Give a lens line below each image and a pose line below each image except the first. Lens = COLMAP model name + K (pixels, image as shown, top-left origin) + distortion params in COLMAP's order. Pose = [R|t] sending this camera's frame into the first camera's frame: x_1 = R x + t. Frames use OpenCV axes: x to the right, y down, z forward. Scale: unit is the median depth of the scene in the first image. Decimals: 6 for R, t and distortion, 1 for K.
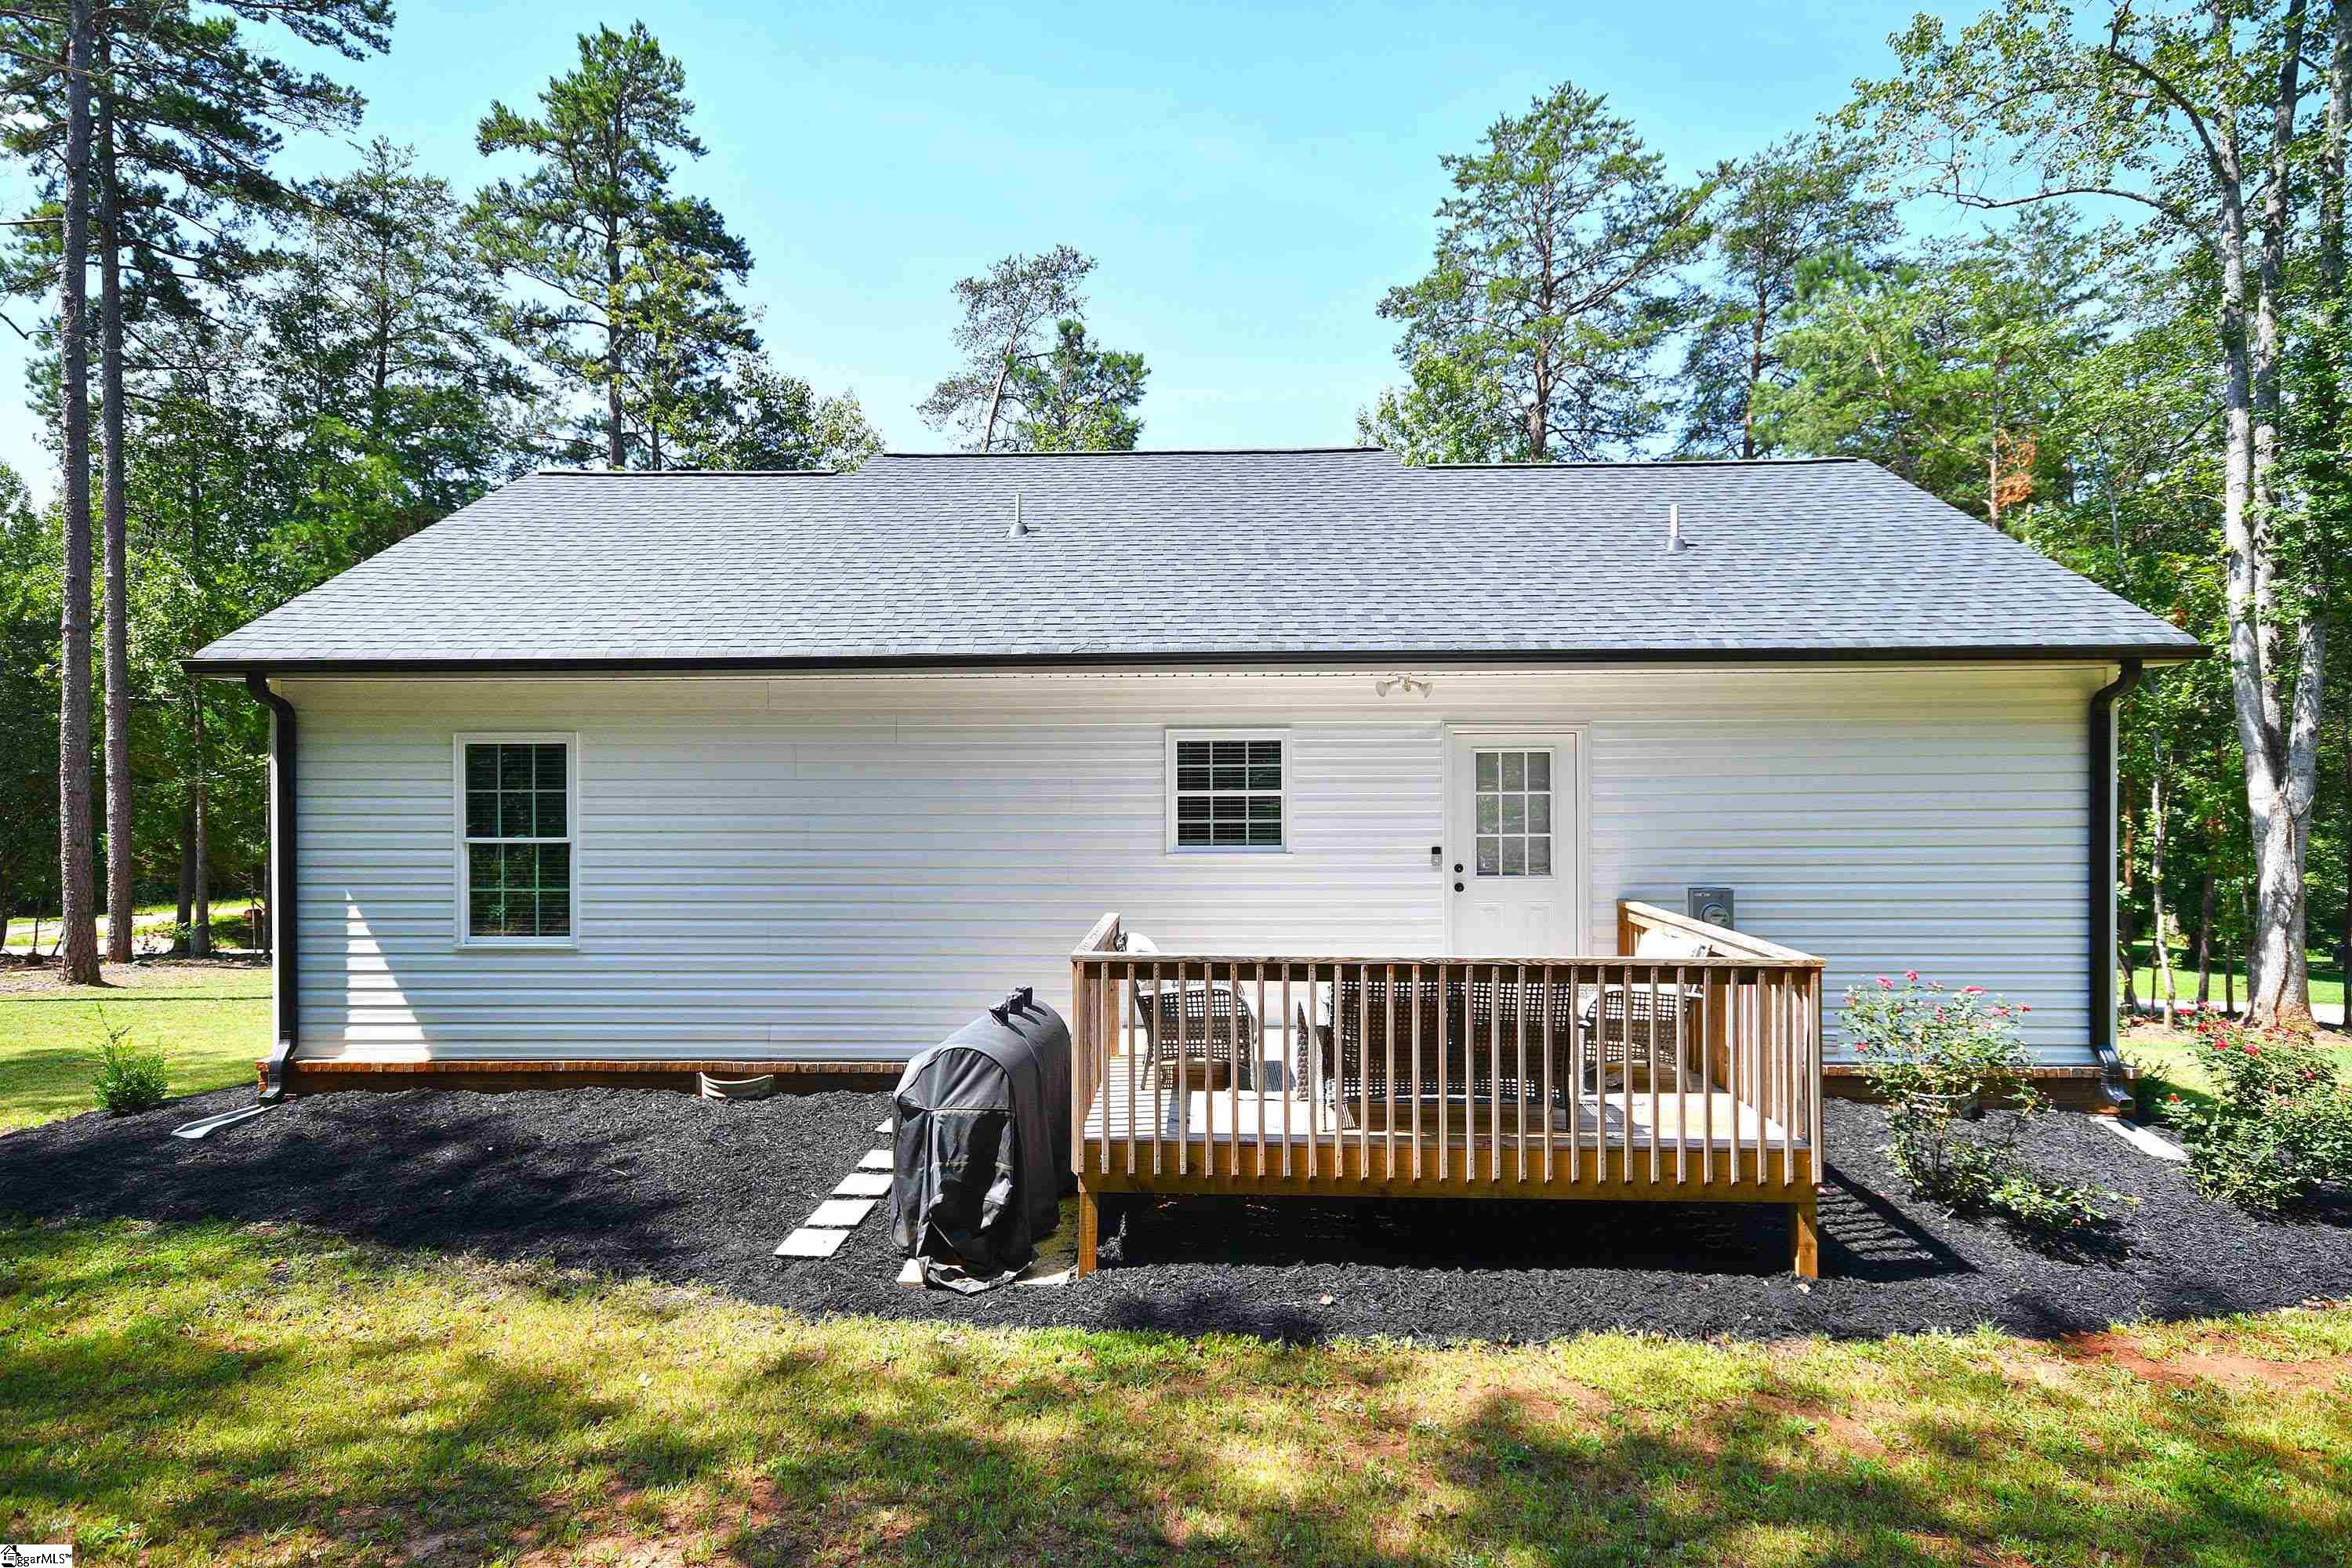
lens RADIAL K [[1384.7, 0, 1176.0], [0, 1384.7, 784.0], [0, 0, 1]] dist [0.018864, -0.000770]
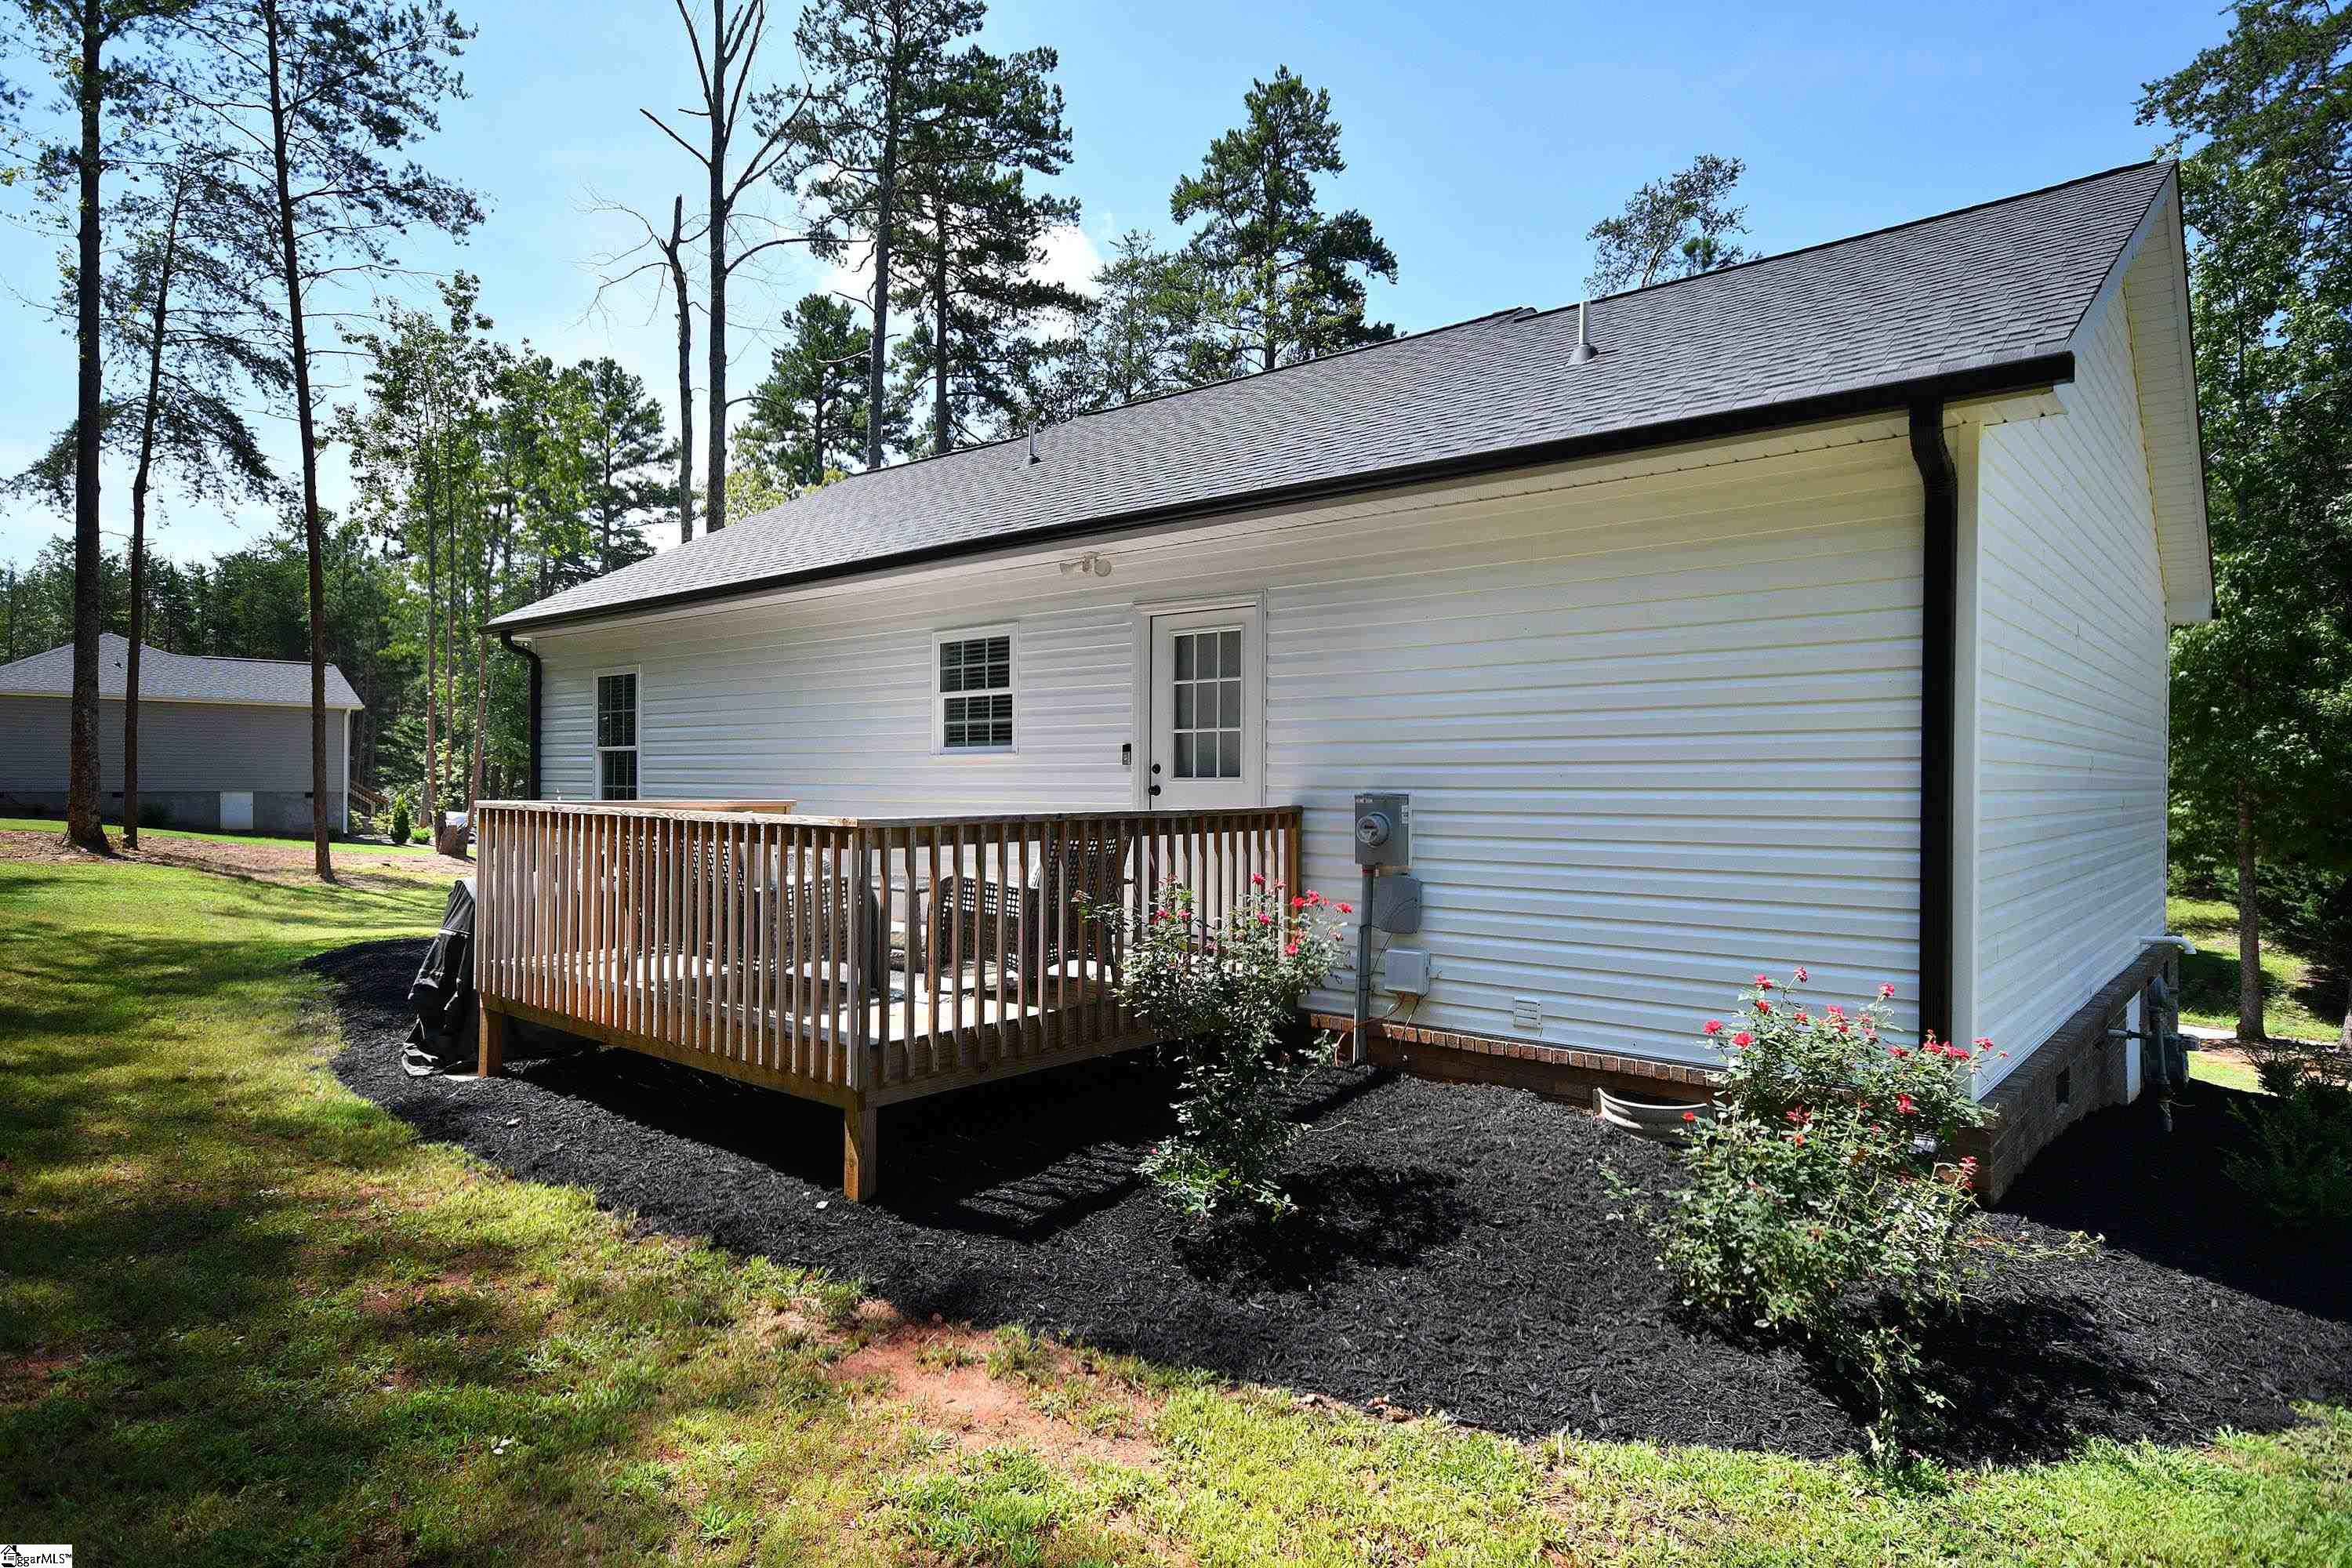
lens RADIAL K [[1384.7, 0, 1176.0], [0, 1384.7, 784.0], [0, 0, 1]] dist [0.018864, -0.000770]
pose [[0.767541, 0.005643, -0.640975, 0.776443], [-0.010503, 0.999938, -0.003774, 0.073419], [0.640914, 0.009629, 0.767553, 0.334434]]
